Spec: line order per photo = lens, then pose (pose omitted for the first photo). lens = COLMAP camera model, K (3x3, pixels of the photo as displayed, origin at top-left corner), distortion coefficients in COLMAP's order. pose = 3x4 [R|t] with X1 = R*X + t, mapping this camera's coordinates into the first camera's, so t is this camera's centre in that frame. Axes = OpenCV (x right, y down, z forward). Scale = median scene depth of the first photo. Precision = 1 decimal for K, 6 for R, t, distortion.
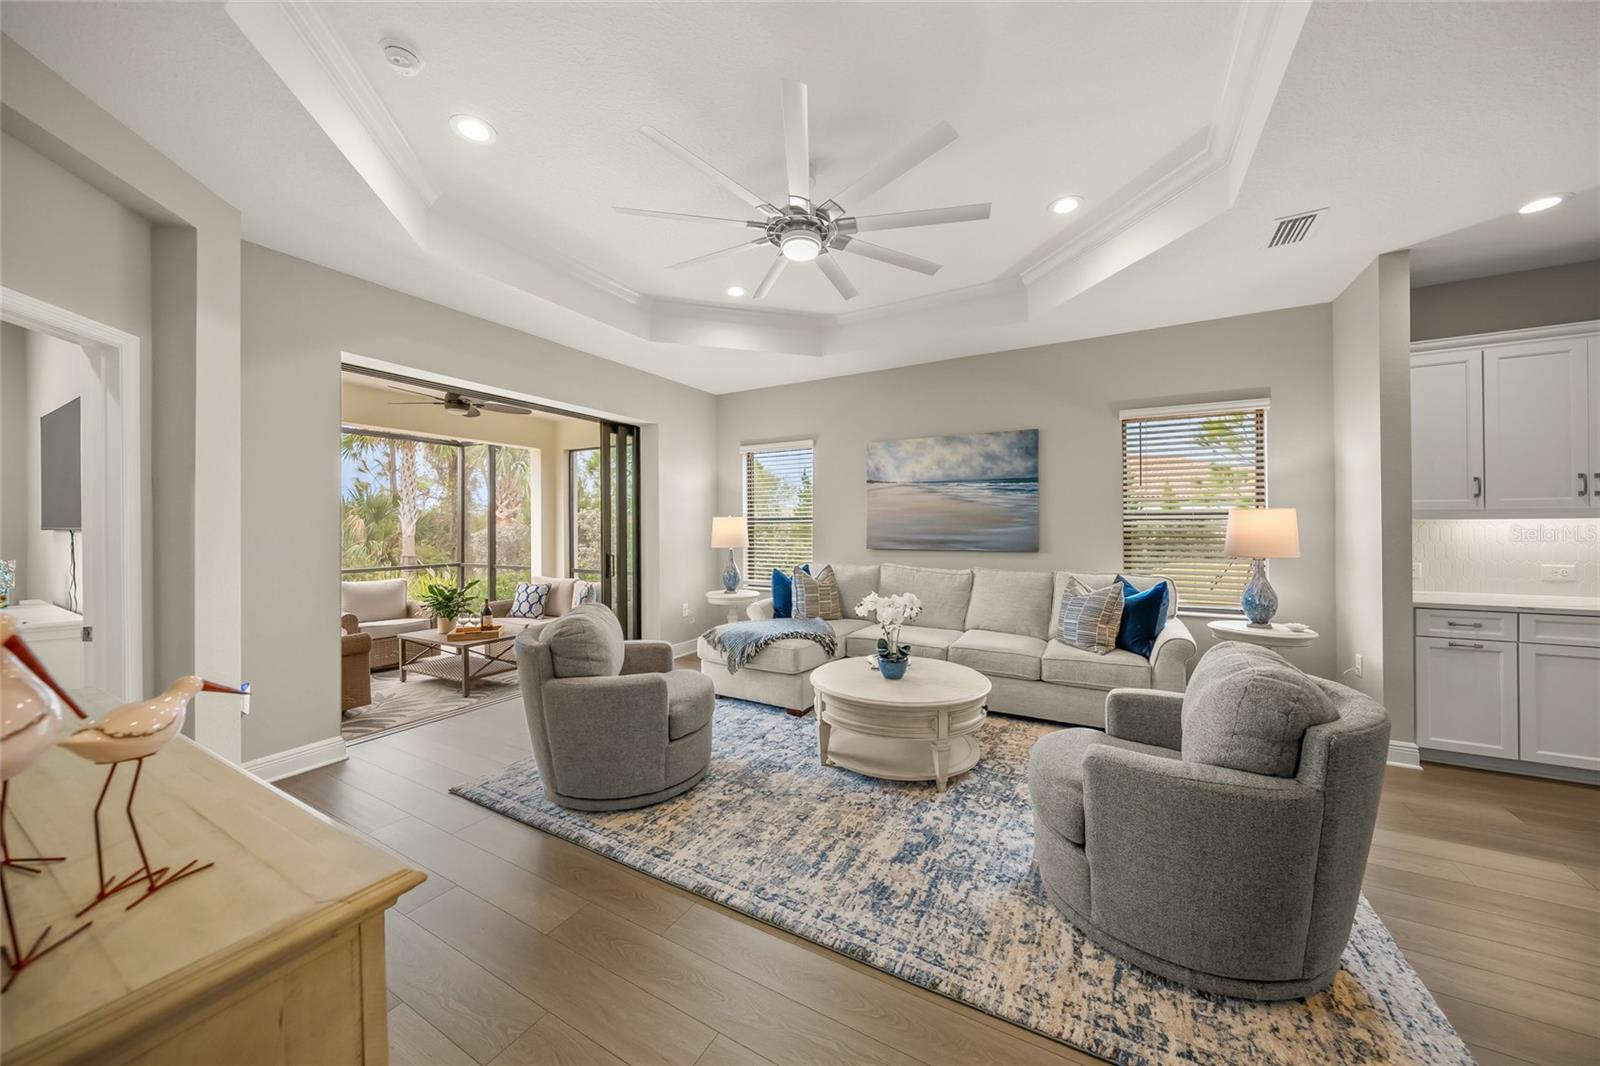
lens RADIAL K [[550.6, 0, 799.5], [0, 550.6, 527.5], [0, 0, 1]] dist [-0.003681, -0.000032]
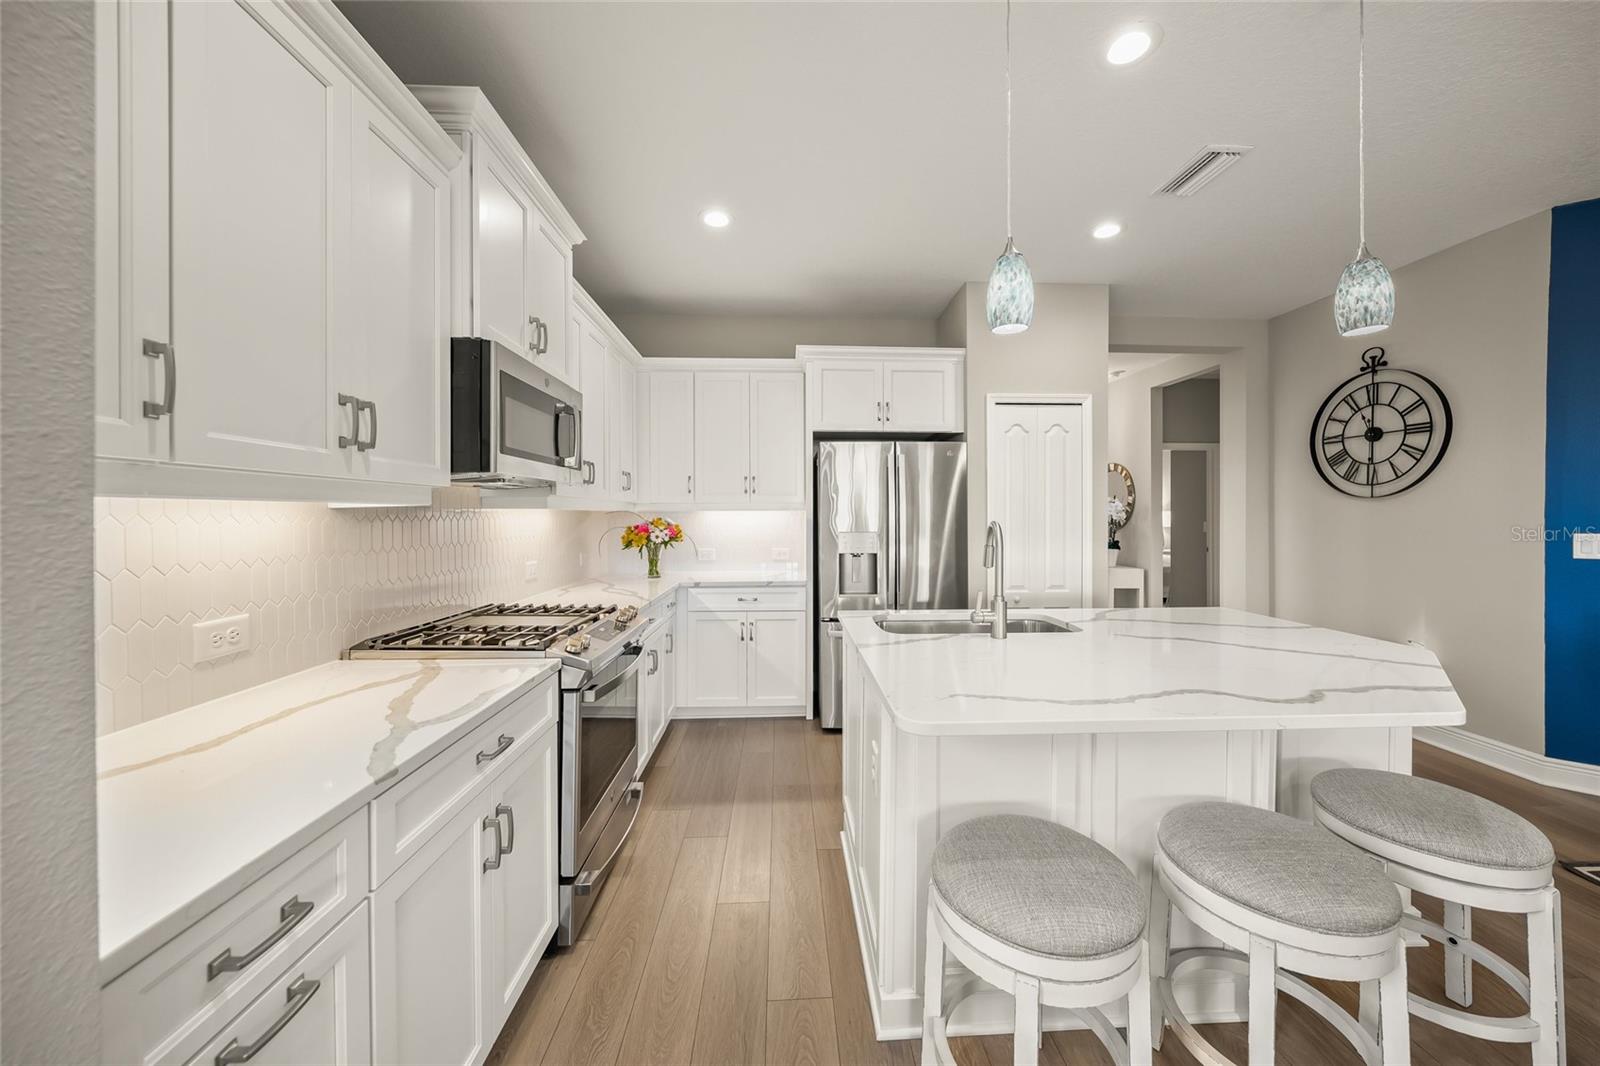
lens RADIAL K [[556.9, 0, 802.6], [0, 556.9, 517.6], [0, 0, 1]] dist [-0.000595, 0.000031]
pose [[-0.526268, 0.003268, 0.850312, 0.563922], [0.005256, 0.999986, -0.000591, -0.001907], [-0.850303, 0.004158, -0.526278, 0.584868]]
